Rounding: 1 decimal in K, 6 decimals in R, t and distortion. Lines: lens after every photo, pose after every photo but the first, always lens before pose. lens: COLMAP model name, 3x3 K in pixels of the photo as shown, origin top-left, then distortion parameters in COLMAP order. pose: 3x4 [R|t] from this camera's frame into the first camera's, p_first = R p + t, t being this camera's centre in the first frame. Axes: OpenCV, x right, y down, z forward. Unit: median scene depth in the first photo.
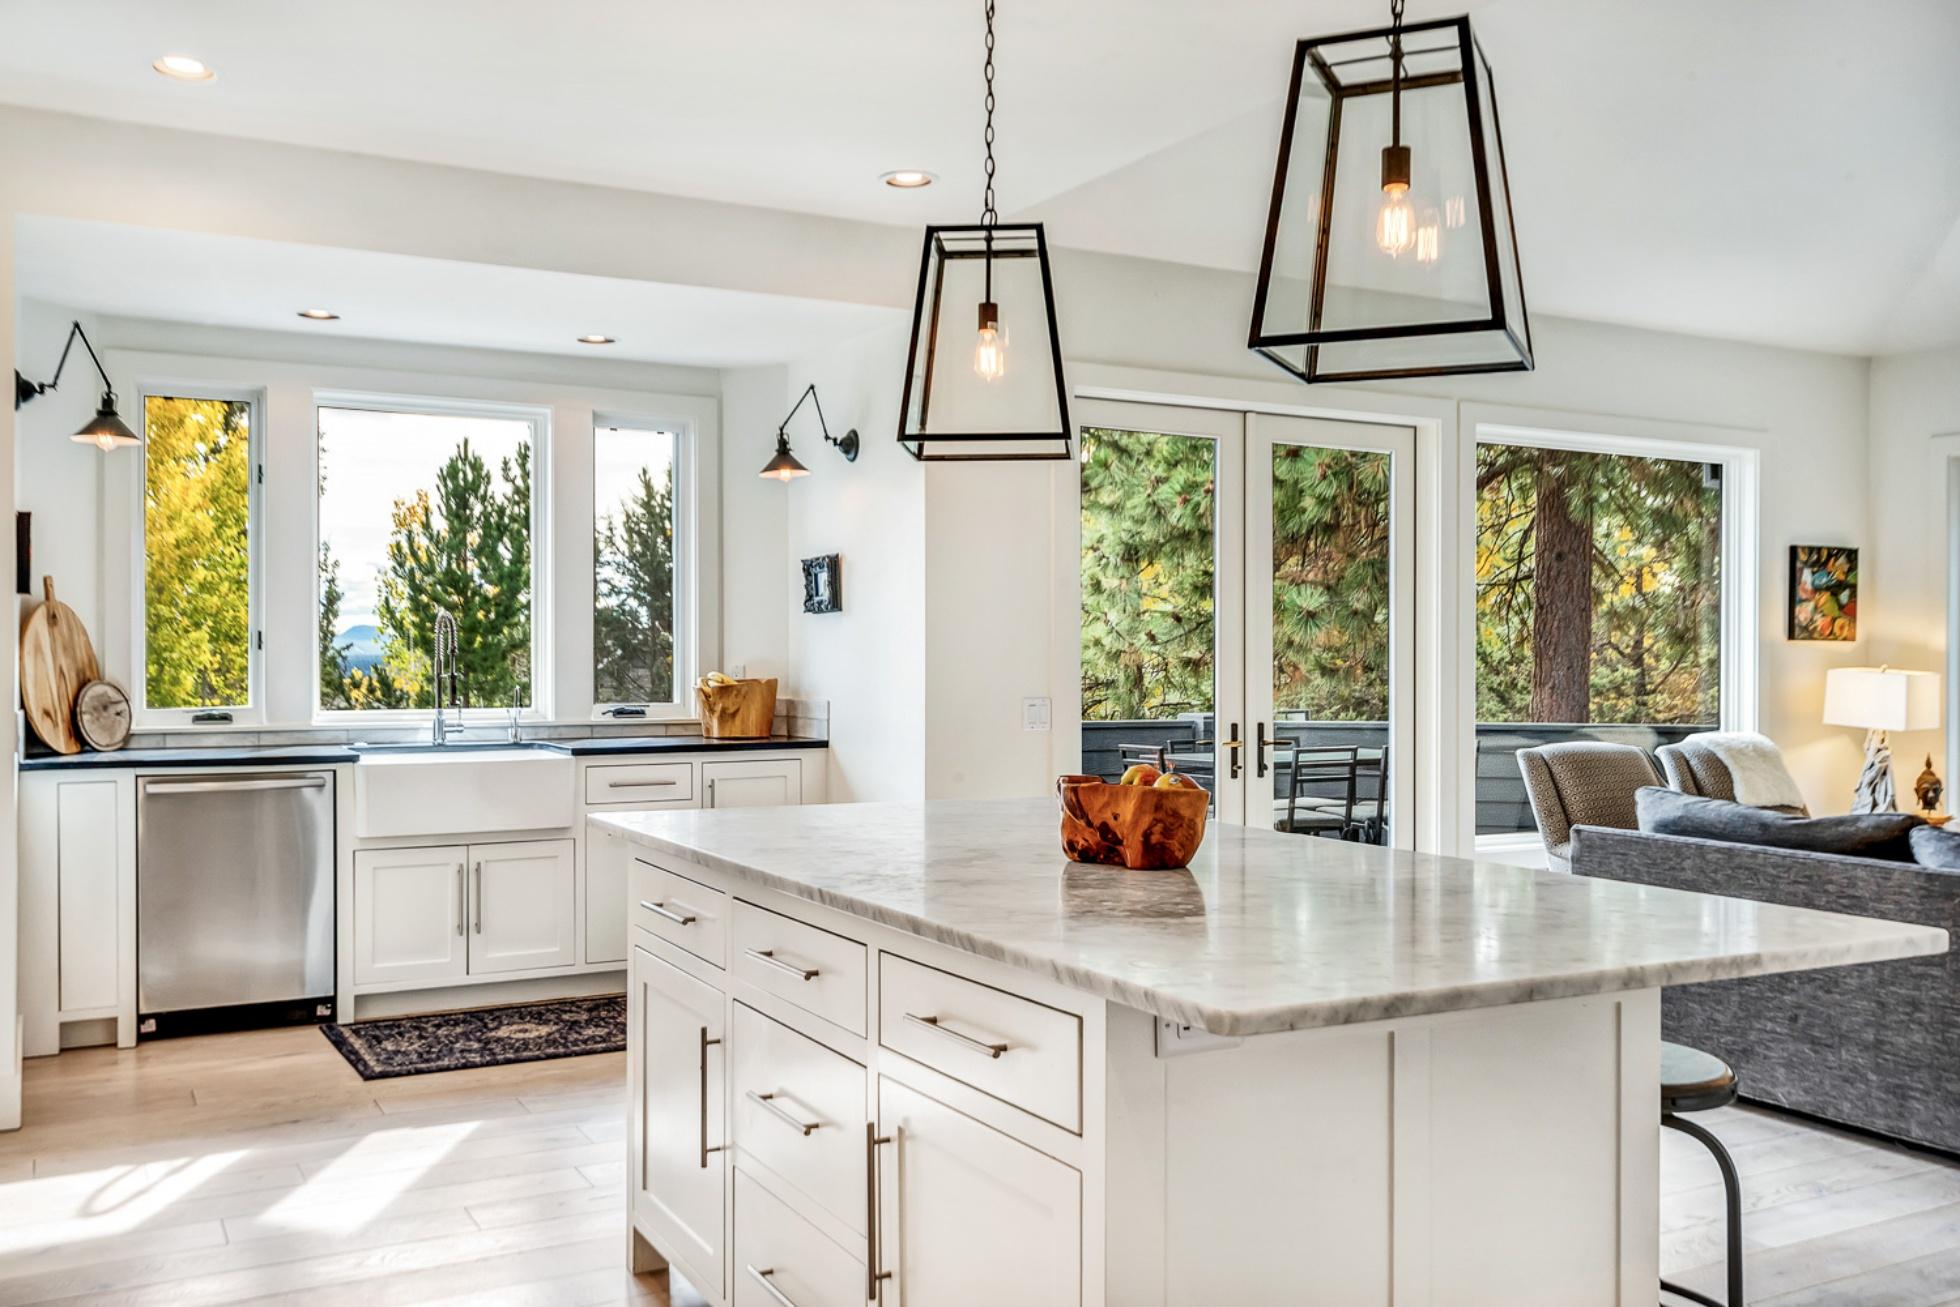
lens RADIAL K [[1654.6, 0, 980.9], [0, 1654.6, 642.4], [0, 0, 1]] dist [0.016433, -0.018306]
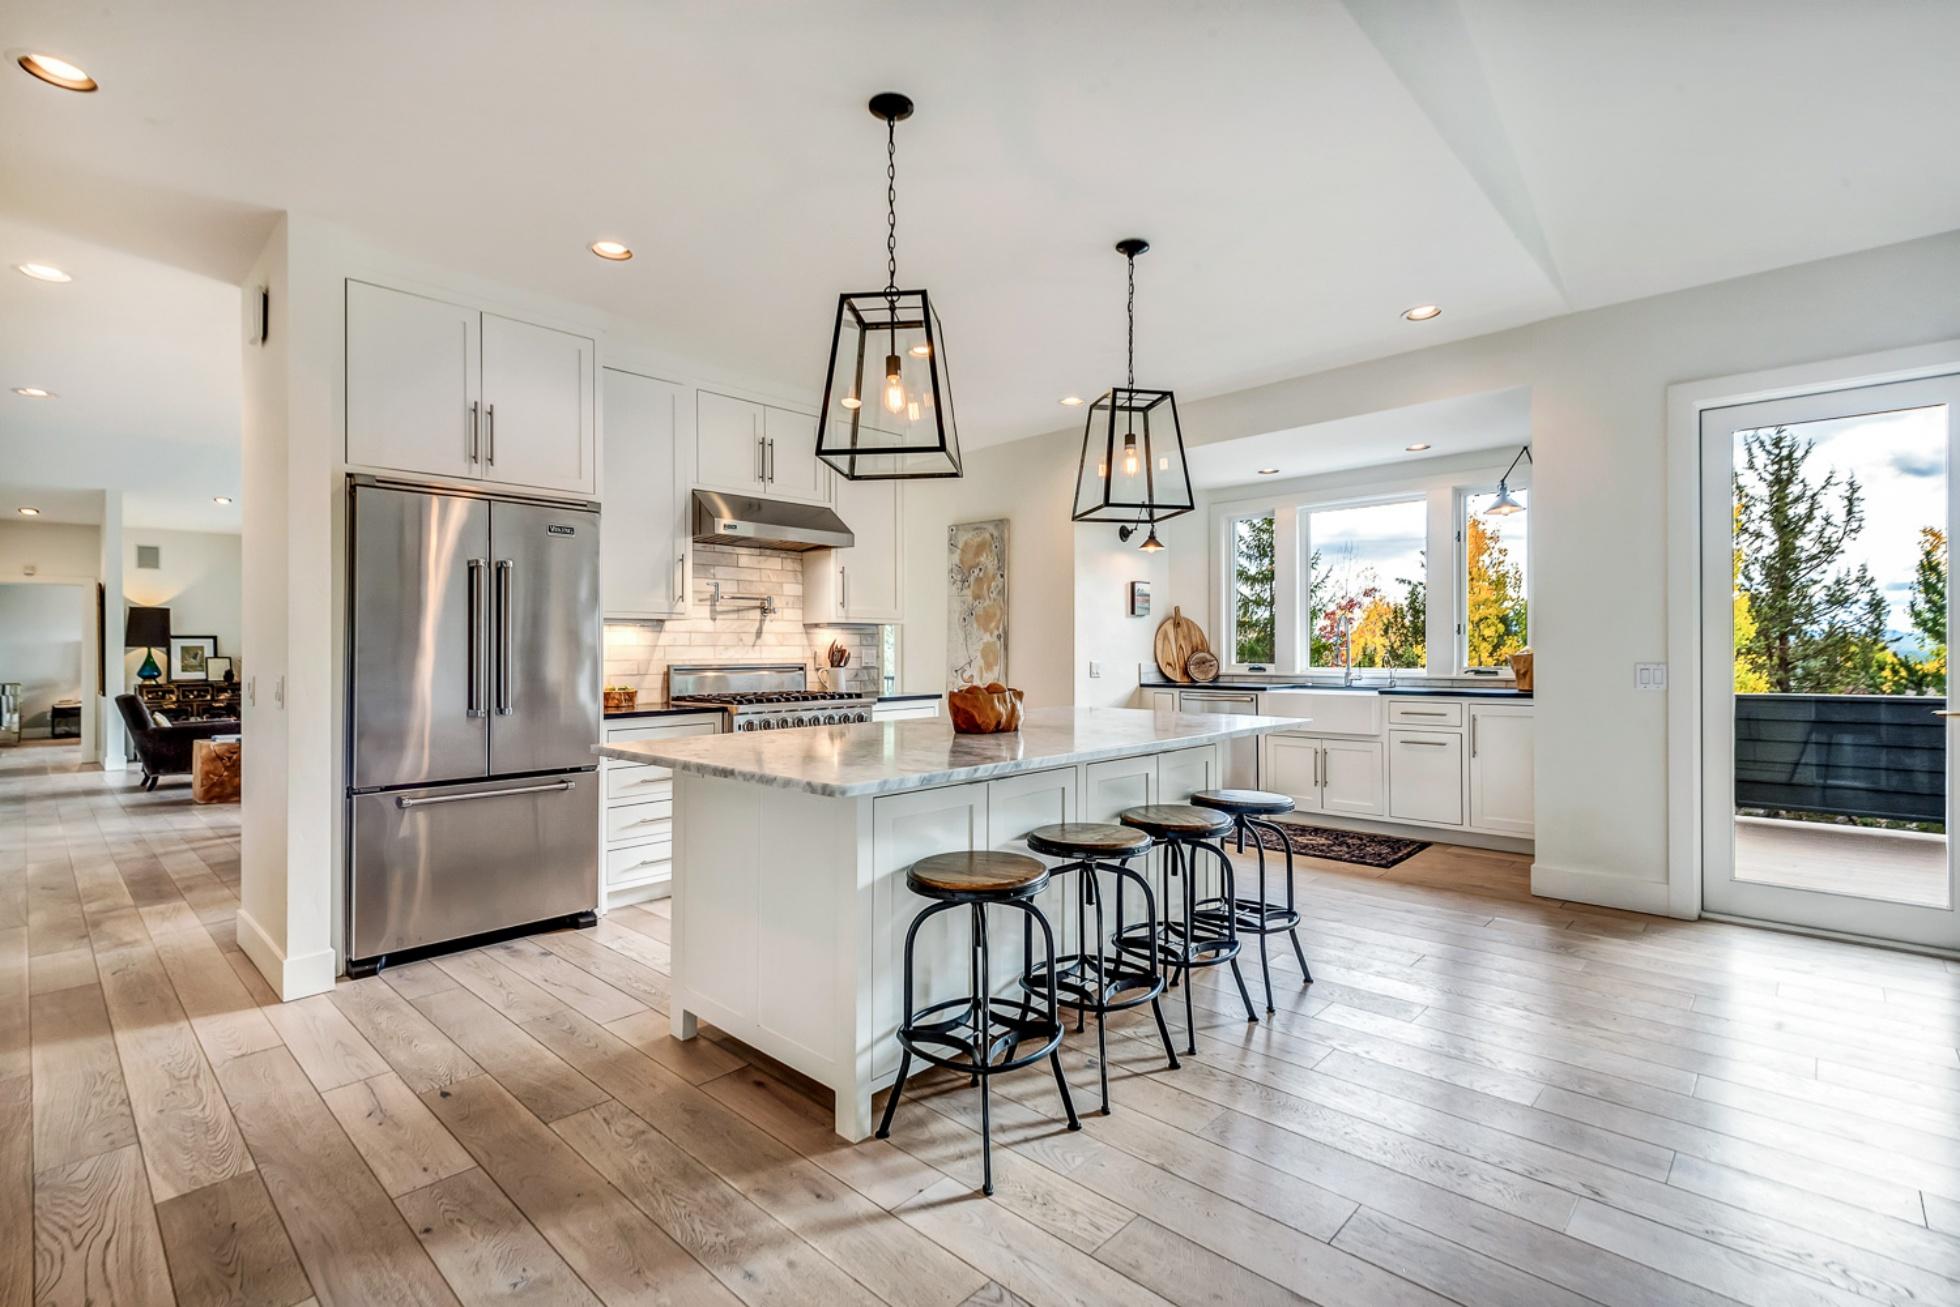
lens RADIAL K [[894.9, 0, 1000.1], [0, 894.9, 654.1], [0, 0, 1]] dist [0.022702, -0.012494]
pose [[0.331823, 0.000331, -0.943342, 0.527361], [0.012696, 0.999908, 0.004817, 0.017418], [0.943256, -0.013575, 0.331788, 0.324202]]
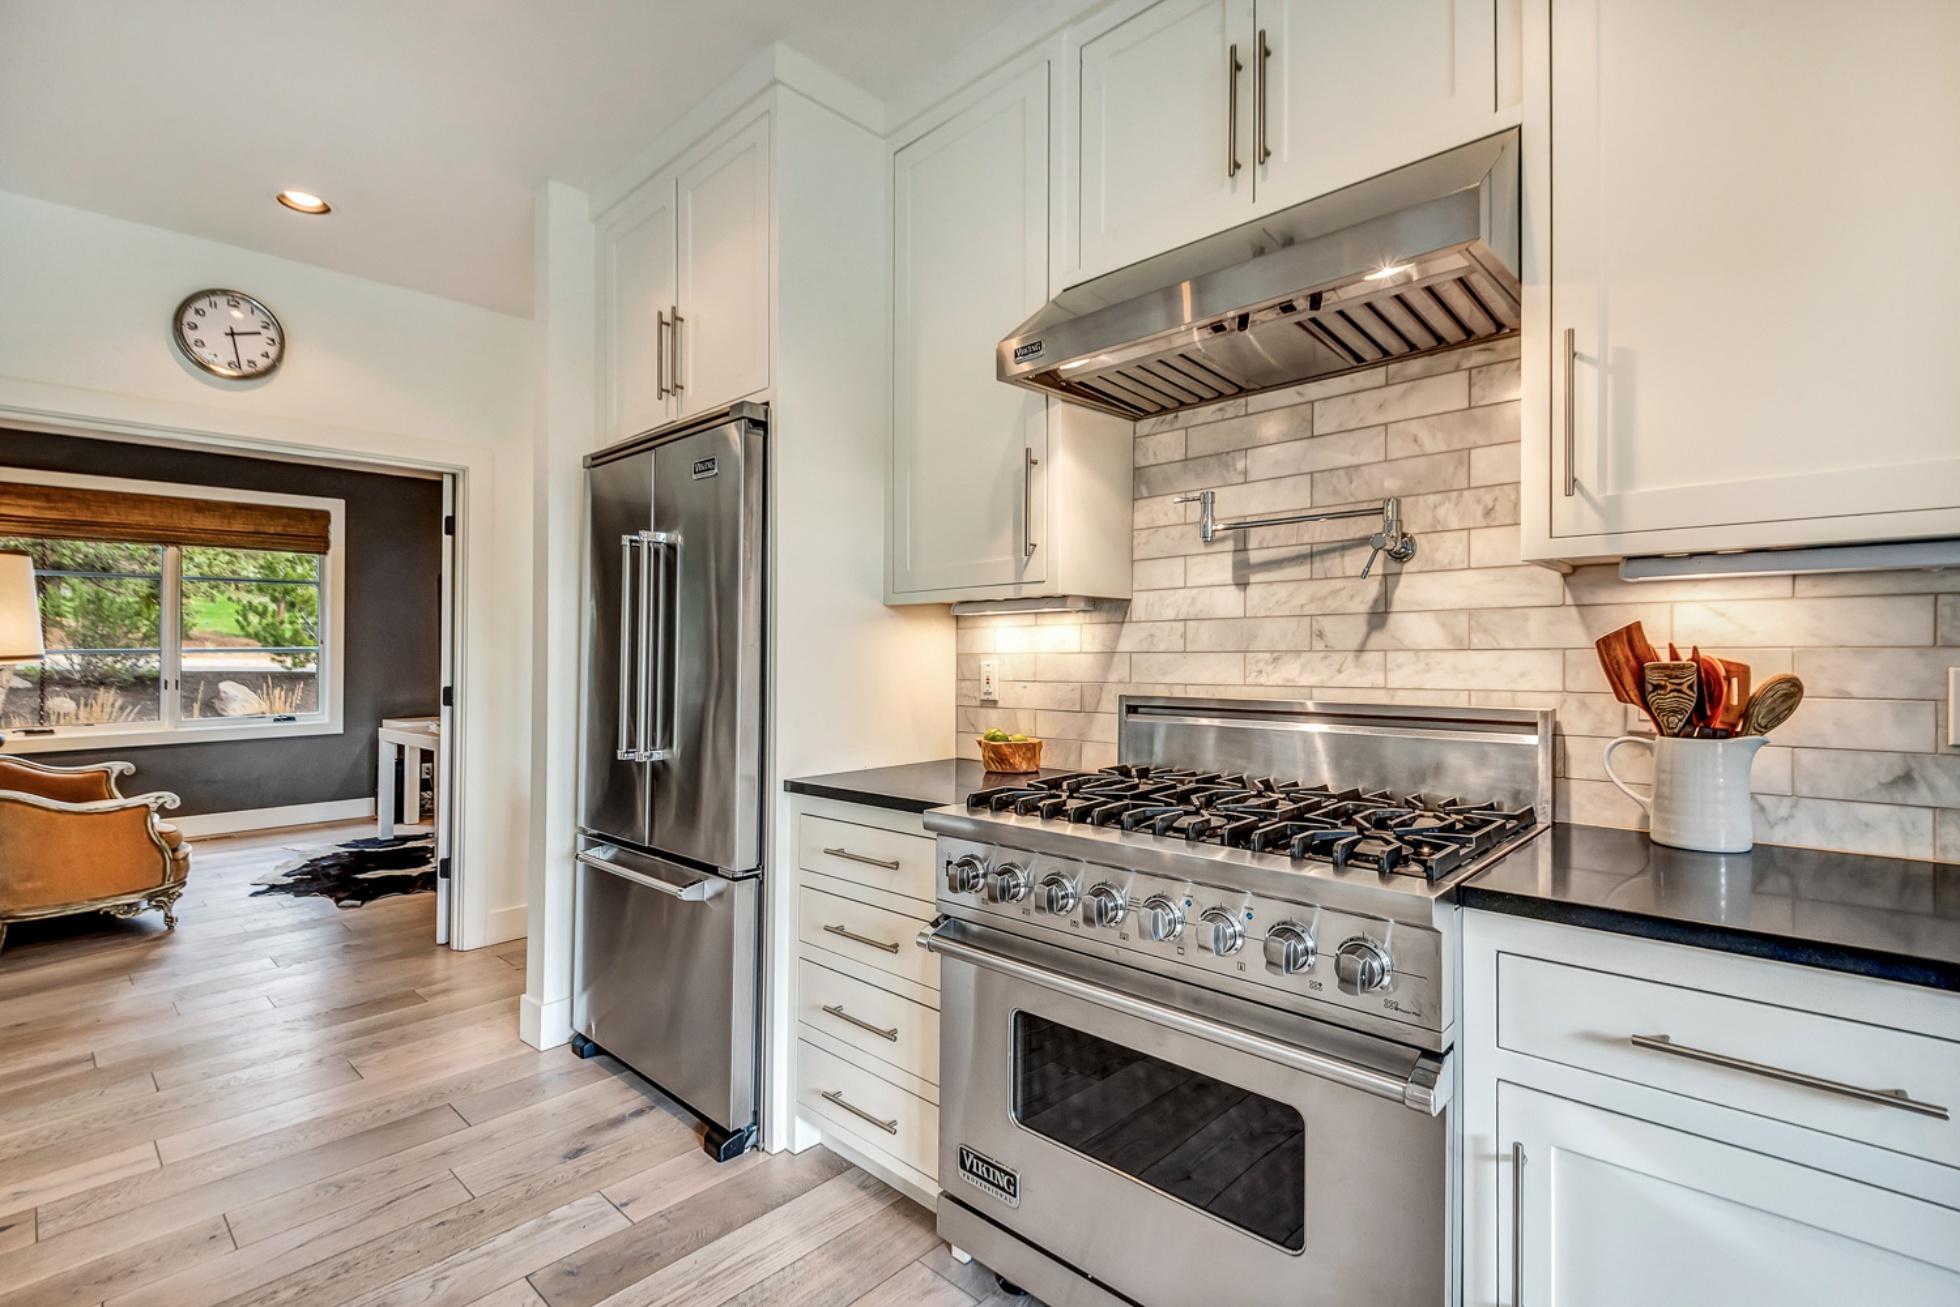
lens RADIAL K [[894.9, 0, 982.7], [0, 894.9, 649.5], [0, 0, 1]] dist [0.022702, -0.012494]
pose [[-0.949104, 0.004818, -0.314927, -0.173736], [0.007872, 0.999933, -0.008428, 0.011434], [0.314866, -0.010478, -0.949078, 0.643176]]
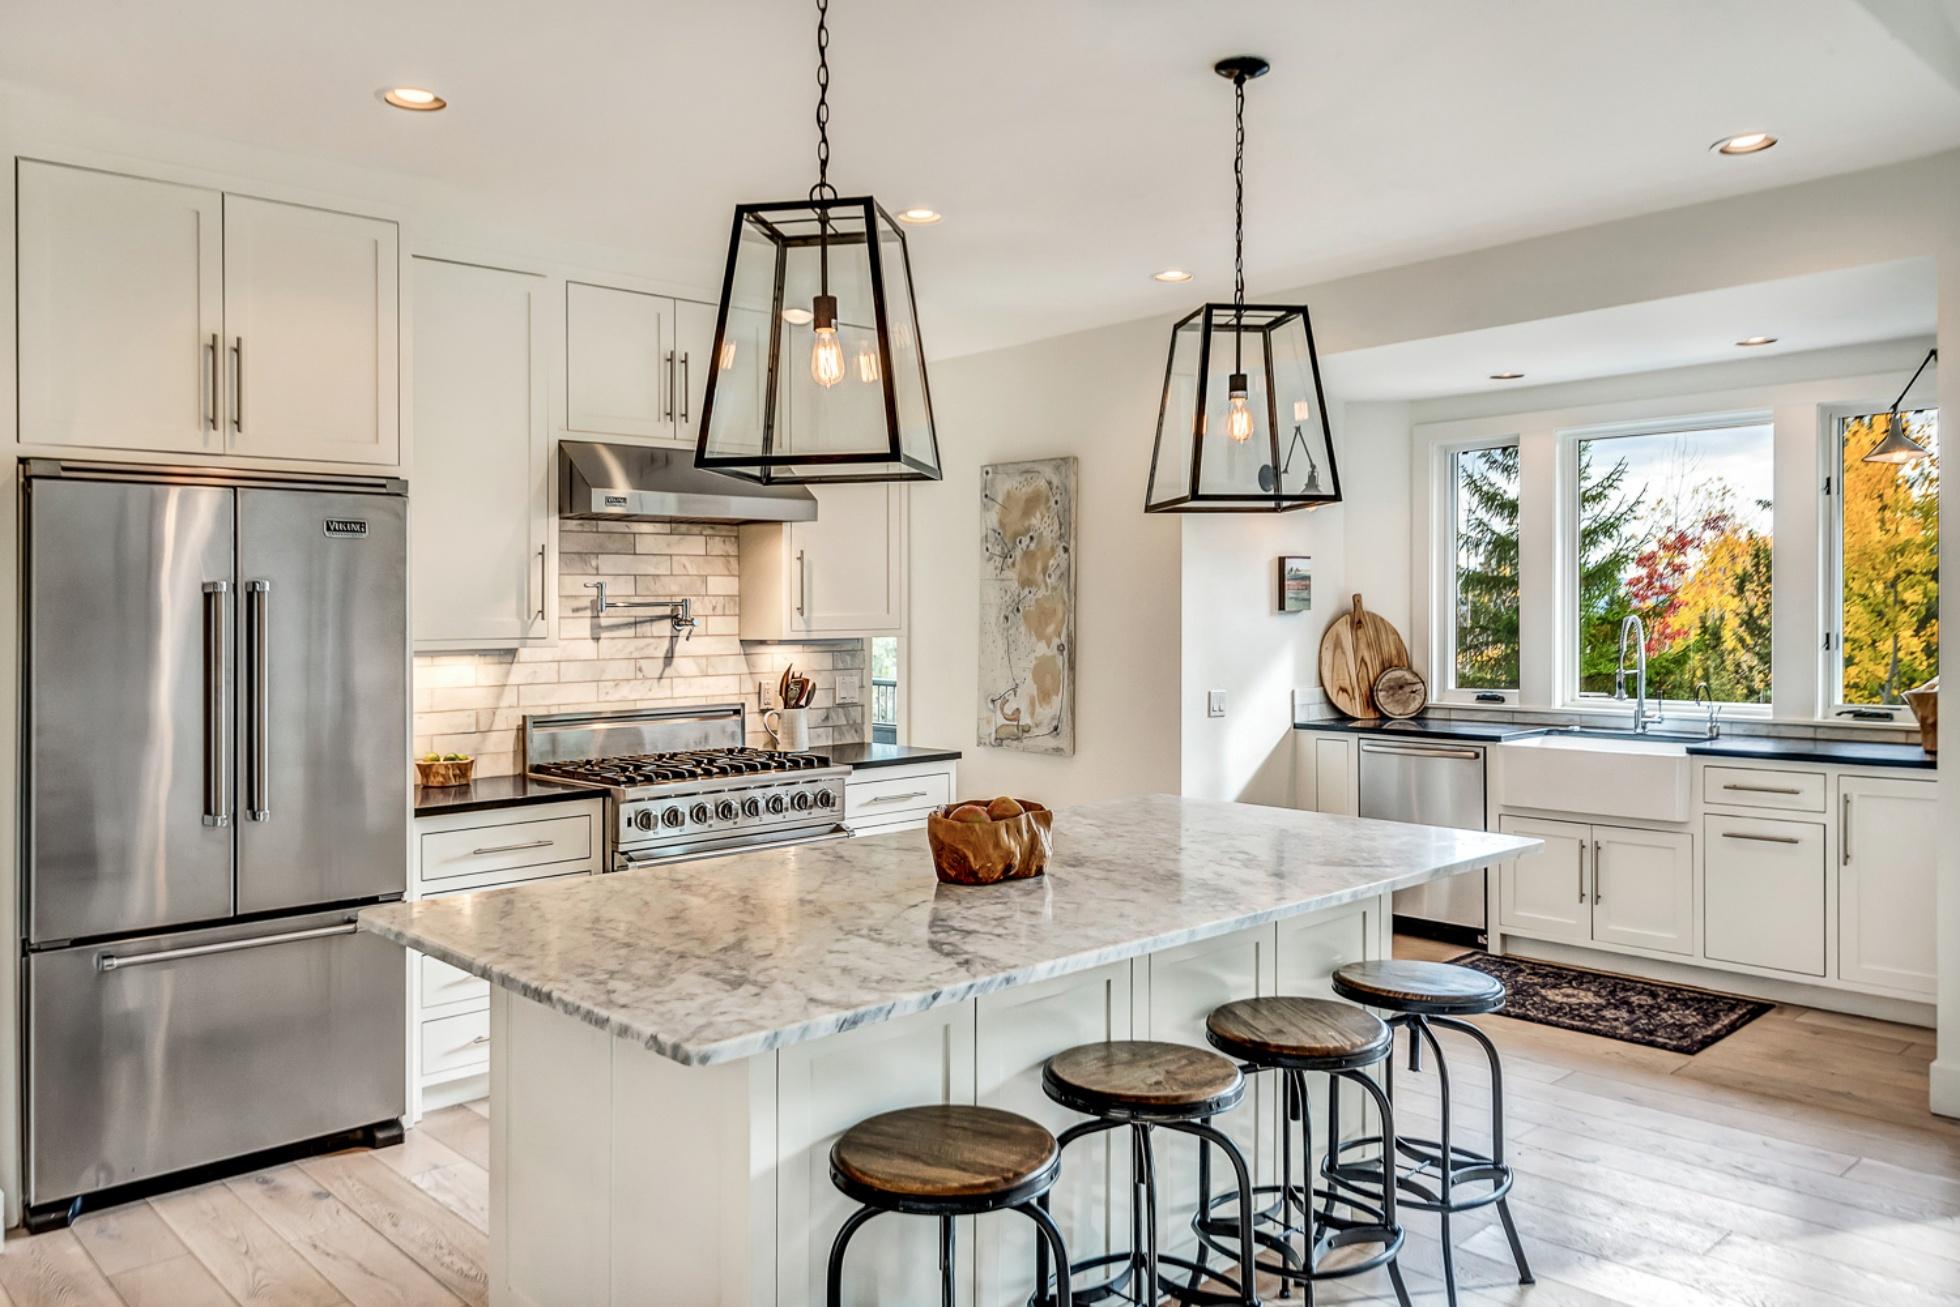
lens RADIAL K [[1447.6, 0, 1006.5], [0, 1447.6, 625.4], [0, 0, 1]] dist [0.001676, 0.000065]
pose [[0.266402, 0.009308, -0.963817, 0.535820], [0.013558, 0.999818, 0.013404, -0.031900], [0.963767, -0.016638, 0.266228, 0.356930]]
